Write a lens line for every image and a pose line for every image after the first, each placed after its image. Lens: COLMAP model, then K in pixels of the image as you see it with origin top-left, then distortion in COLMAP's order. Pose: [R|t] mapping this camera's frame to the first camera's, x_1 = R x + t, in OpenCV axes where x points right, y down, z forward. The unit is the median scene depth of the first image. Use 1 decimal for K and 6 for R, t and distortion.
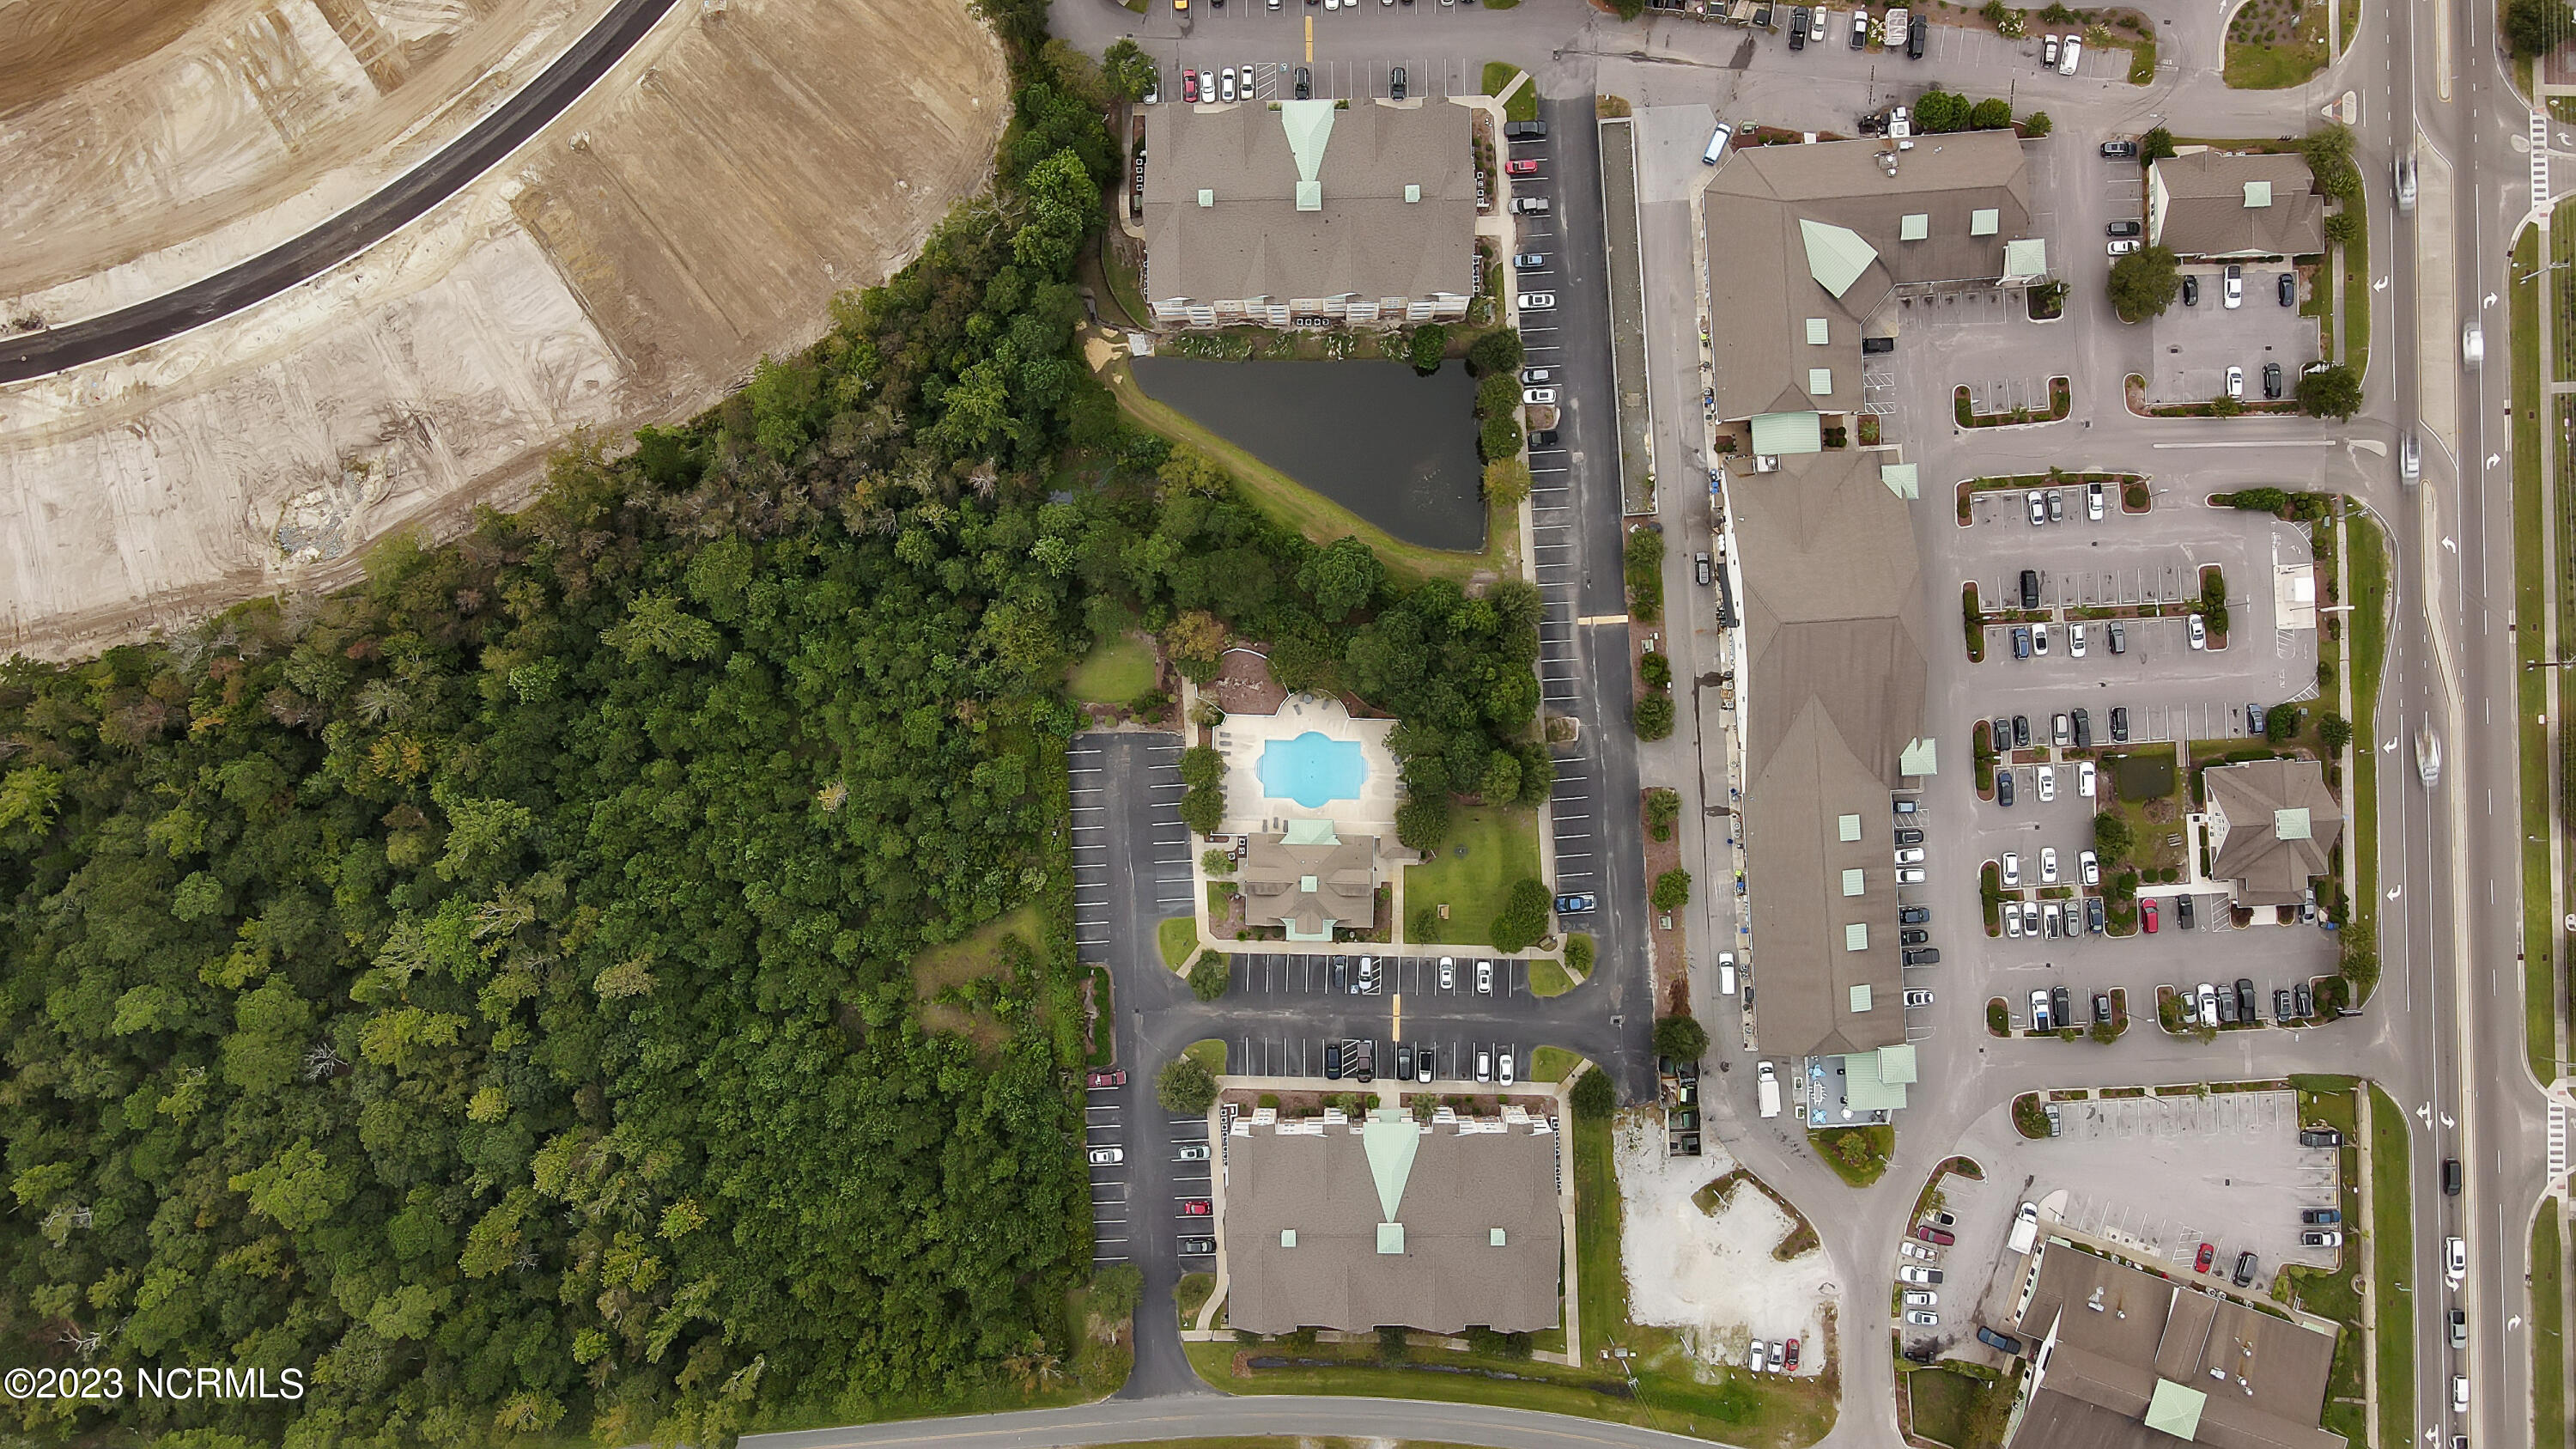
lens RADIAL K [[1887.9, 0, 1288.0], [0, 1887.9, 724.5], [0, 0, 1]] dist [-0.002352, 0.041749]
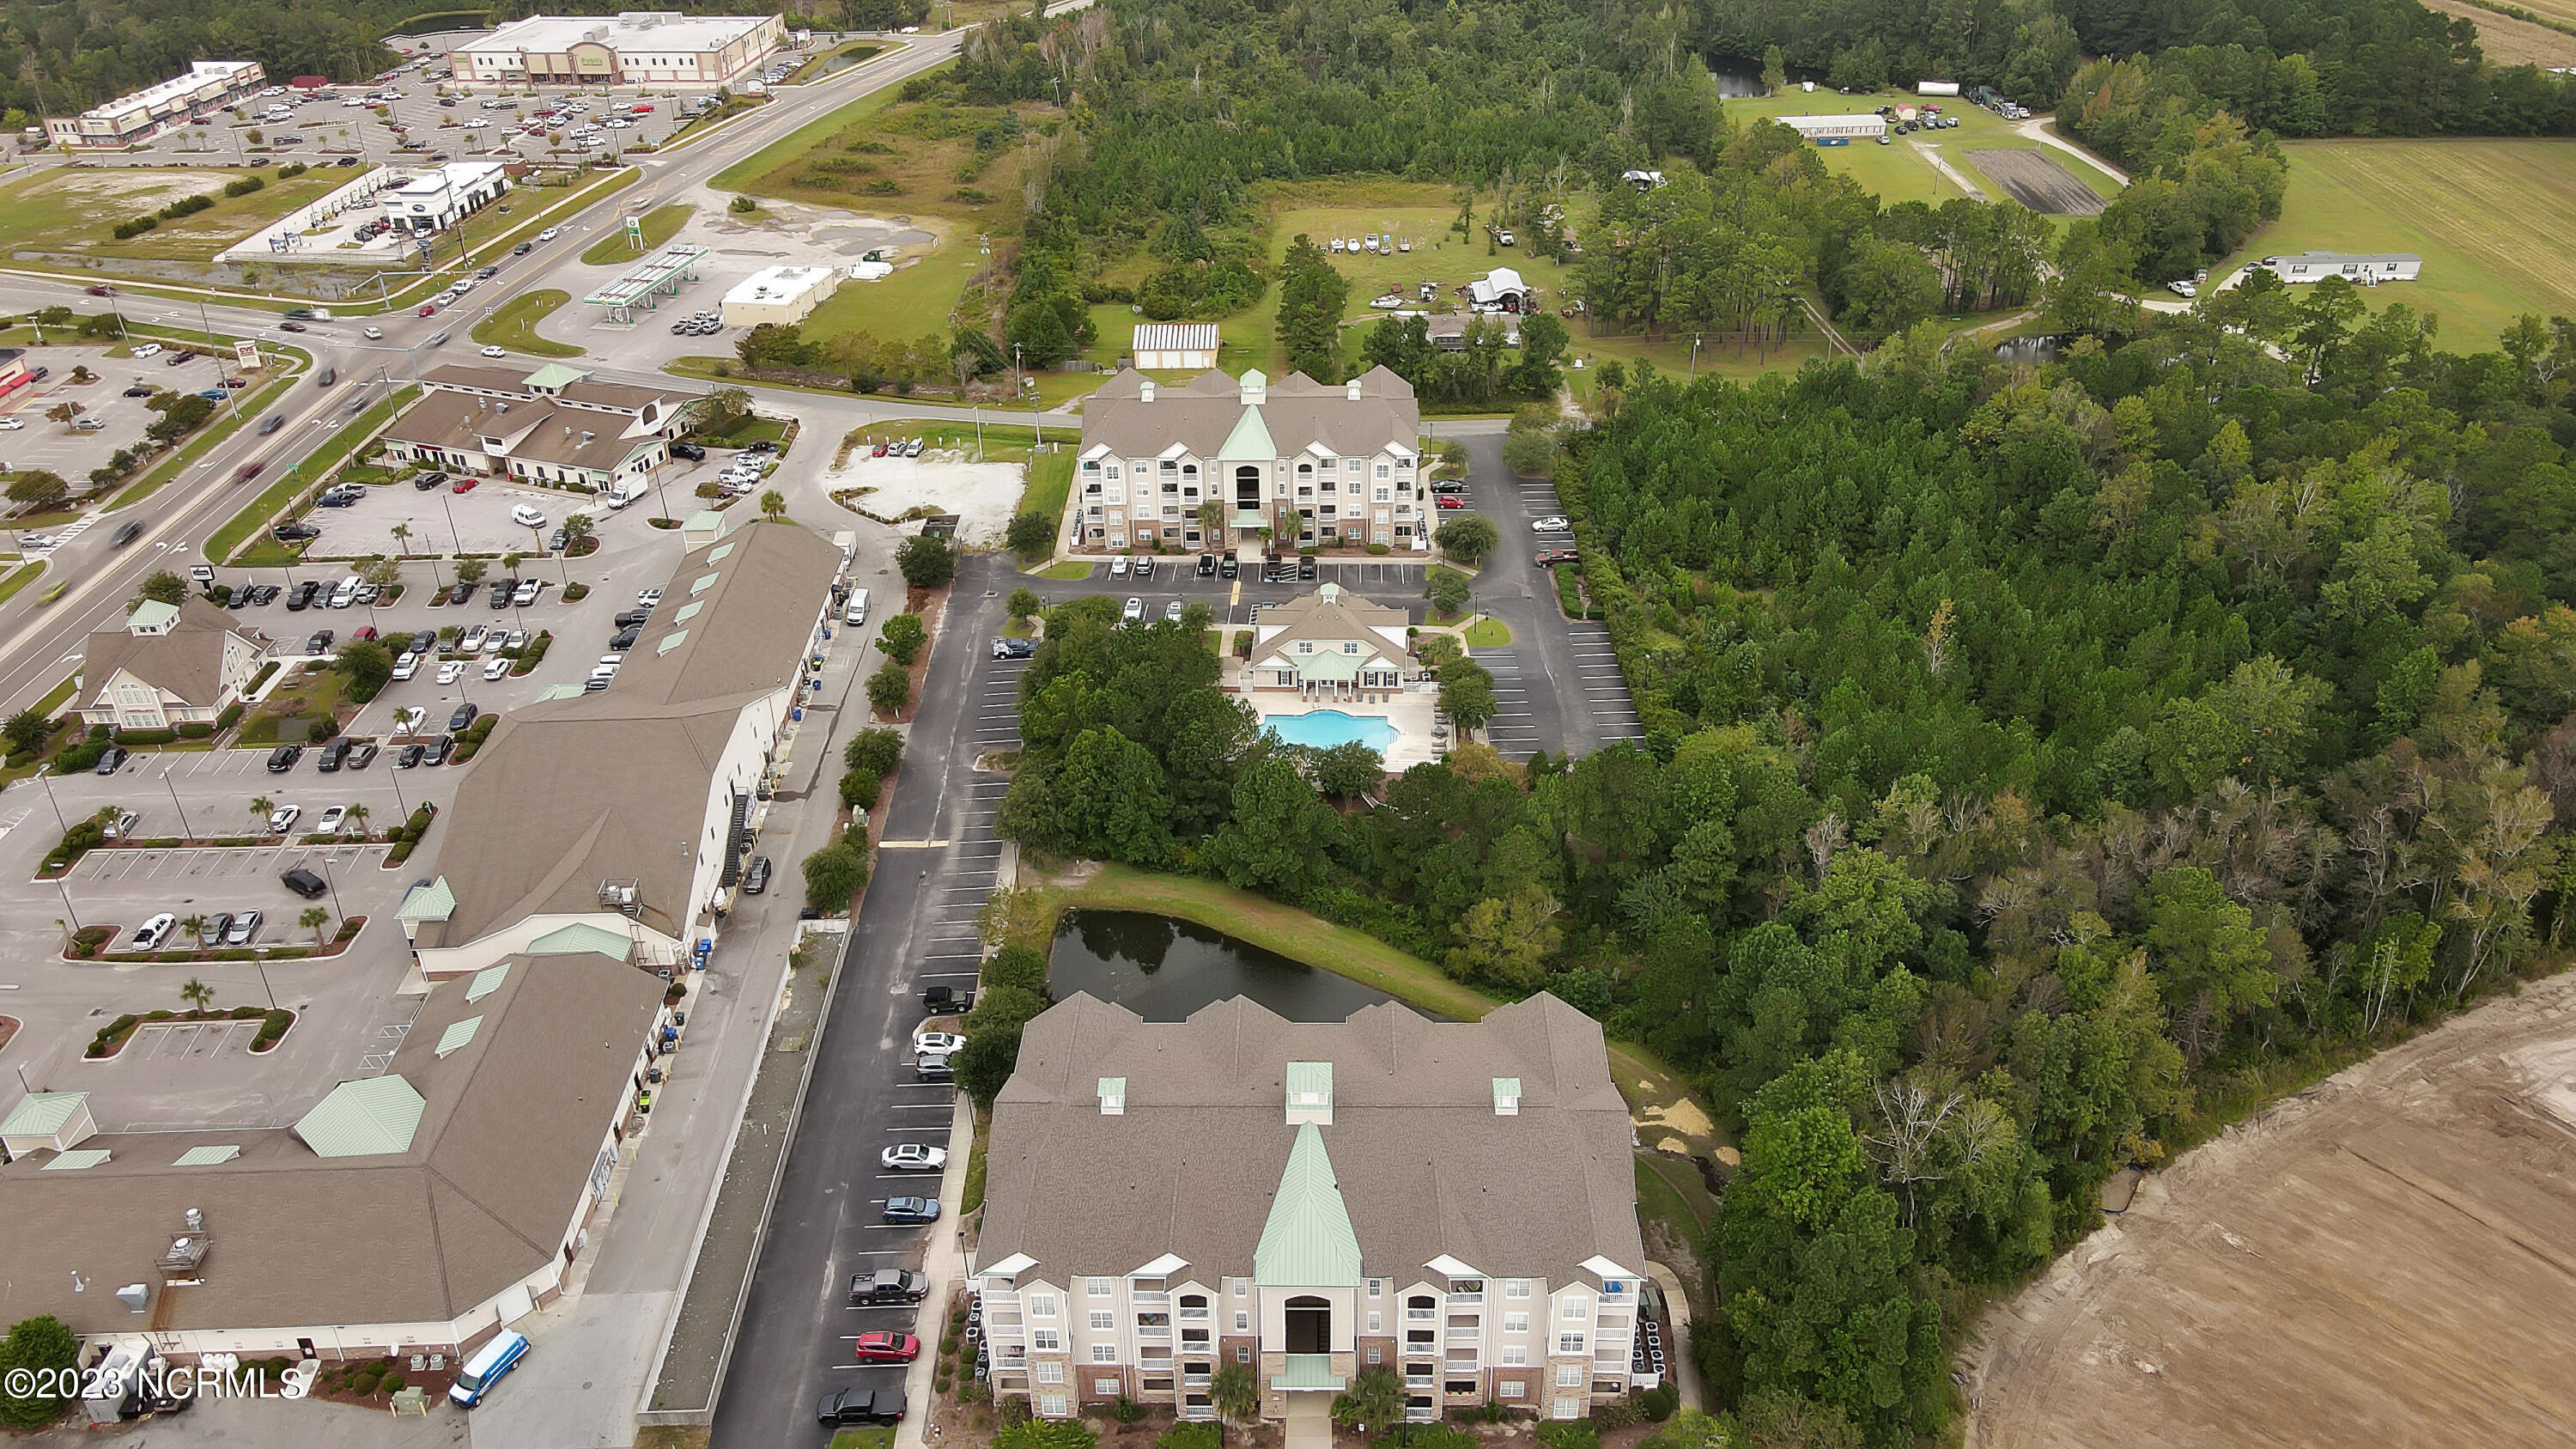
lens RADIAL K [[1887.9, 0, 1288.0], [0, 1887.9, 724.5], [0, 0, 1]] dist [-0.002352, 0.041749]
pose [[-0.998512, 0.017285, 0.051716, -0.011966], [0.036106, -0.501121, 0.864624, -0.645076], [0.040861, 0.865205, 0.499751, 0.610784]]
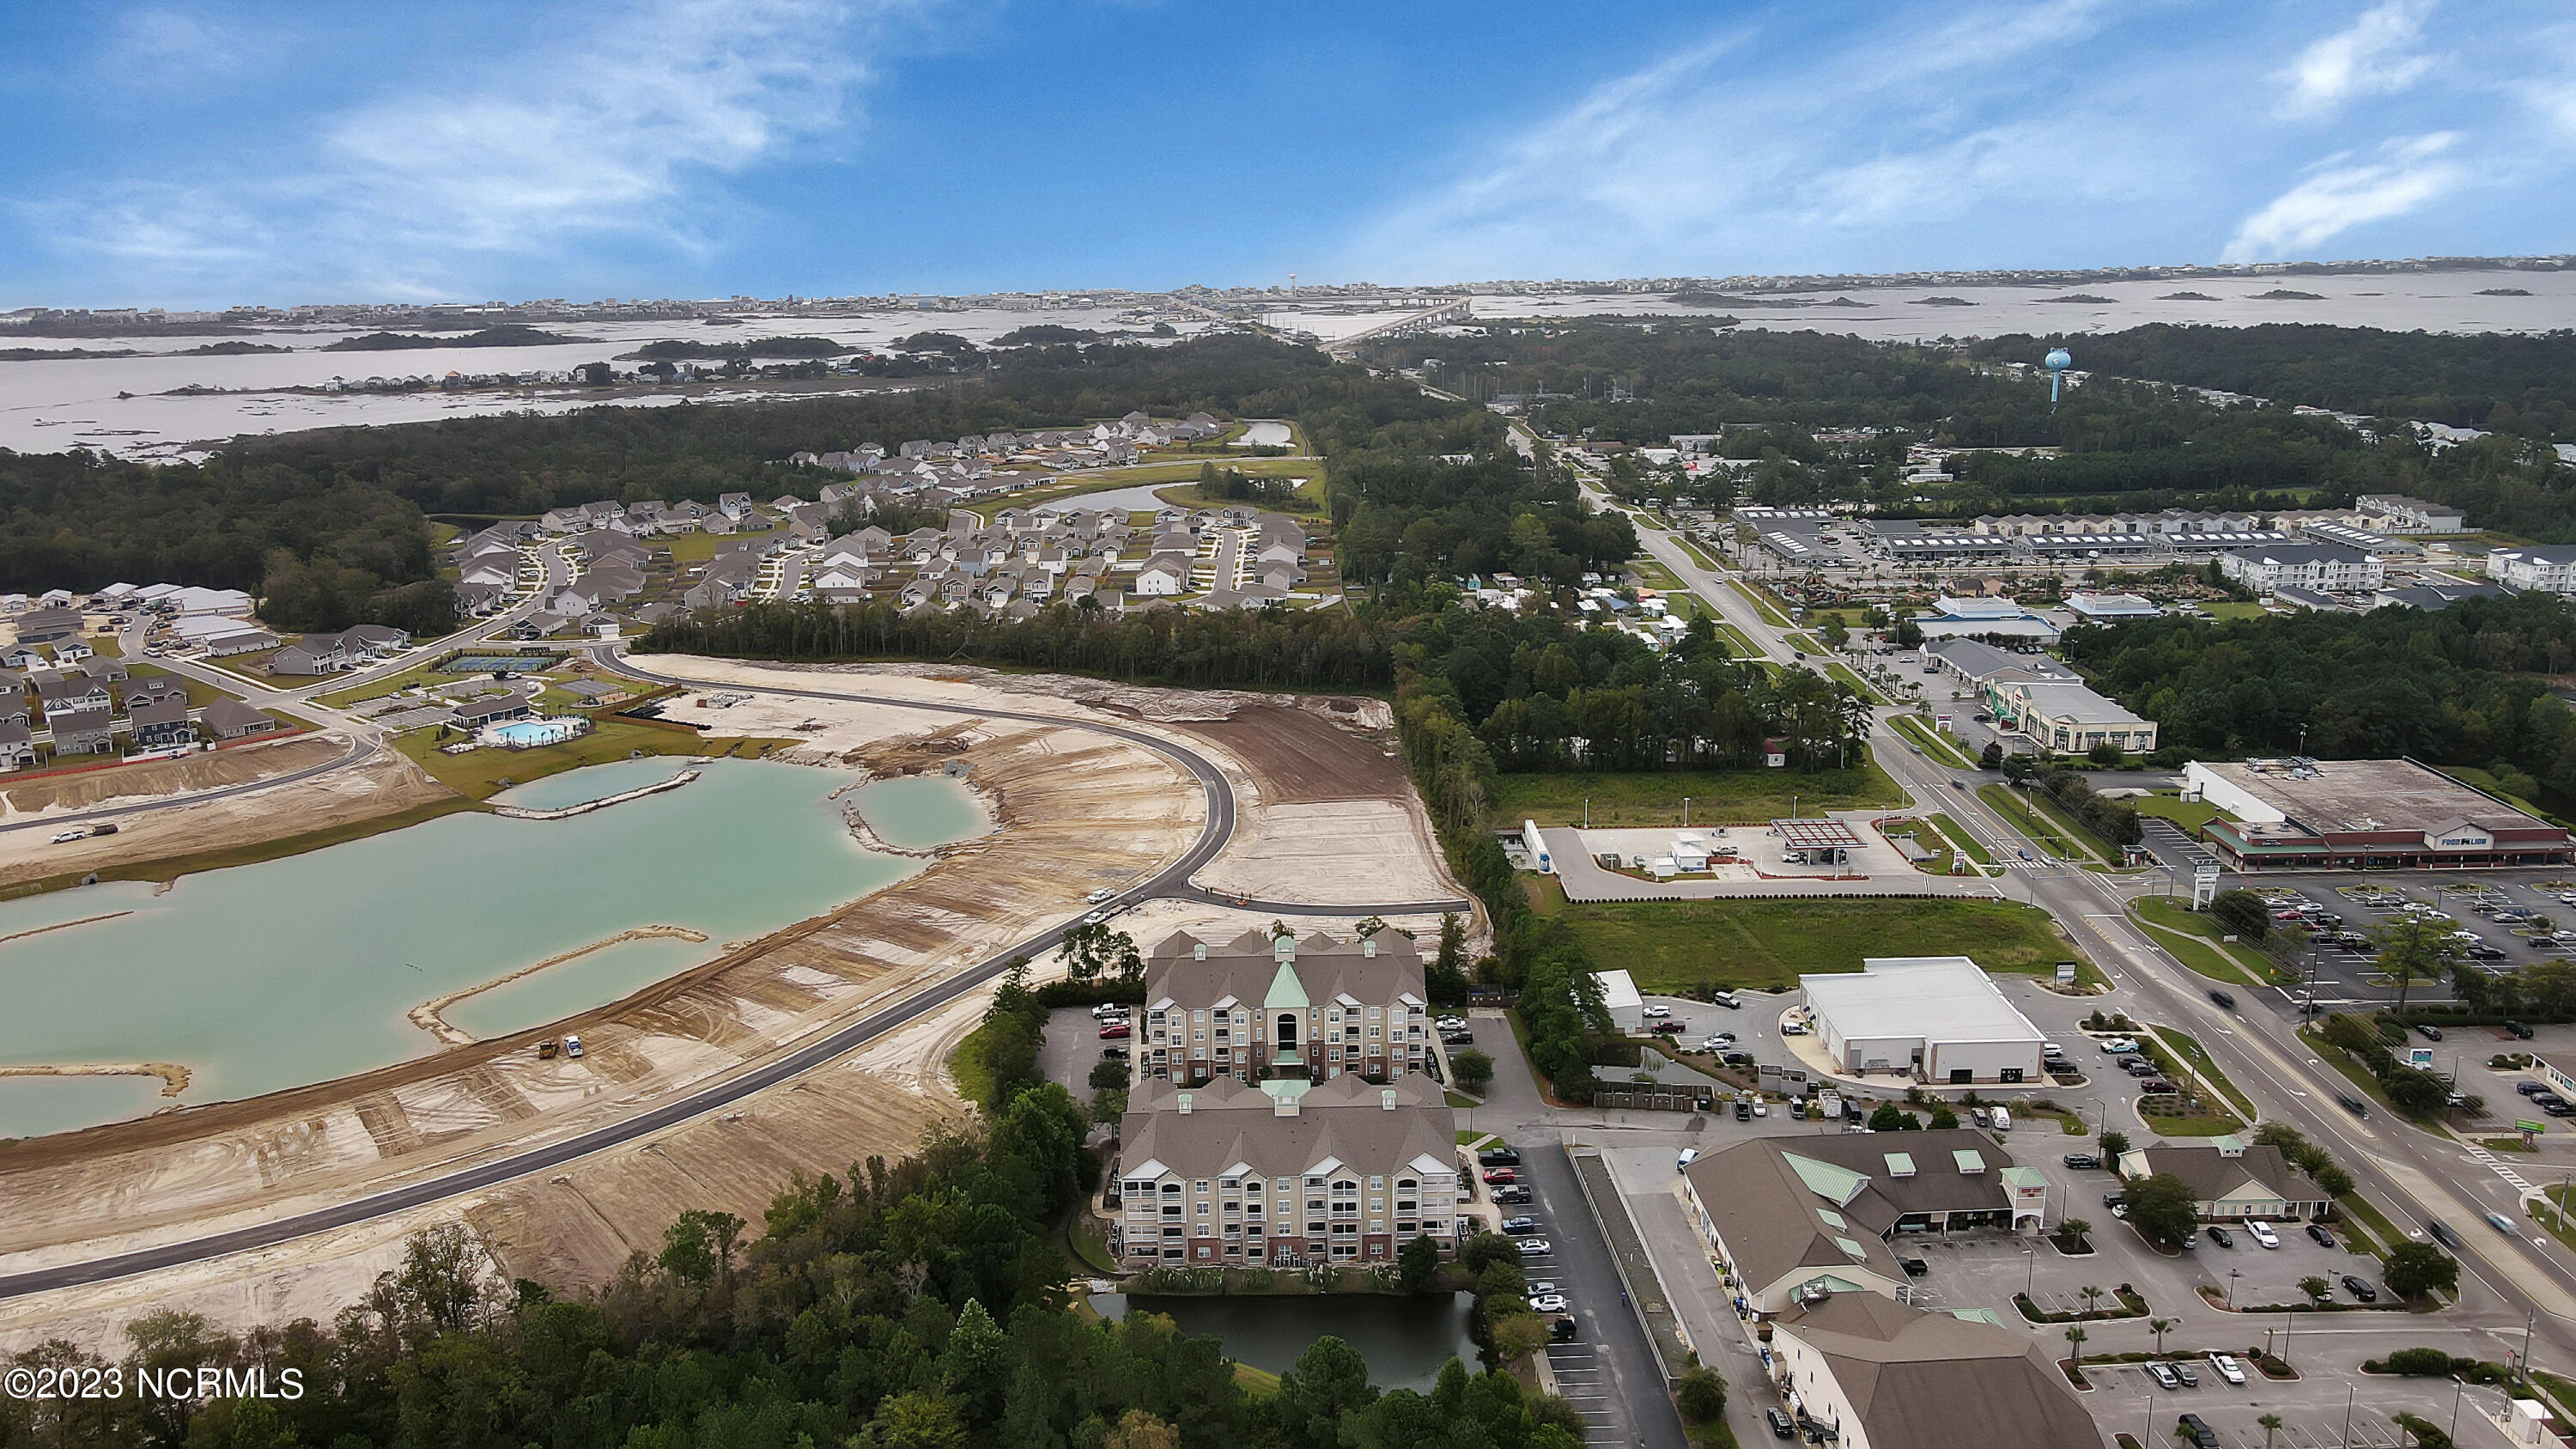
lens RADIAL K [[1889.8, 0, 1290.1], [0, 1889.8, 771.1], [0, 0, 1]] dist [-0.006395, 0.049675]
pose [[0.999913, 0.008979, 0.009646, 0.001440], [0.006514, 0.299579, -0.954049, 0.597183], [-0.011456, 0.954029, 0.299495, 0.497281]]
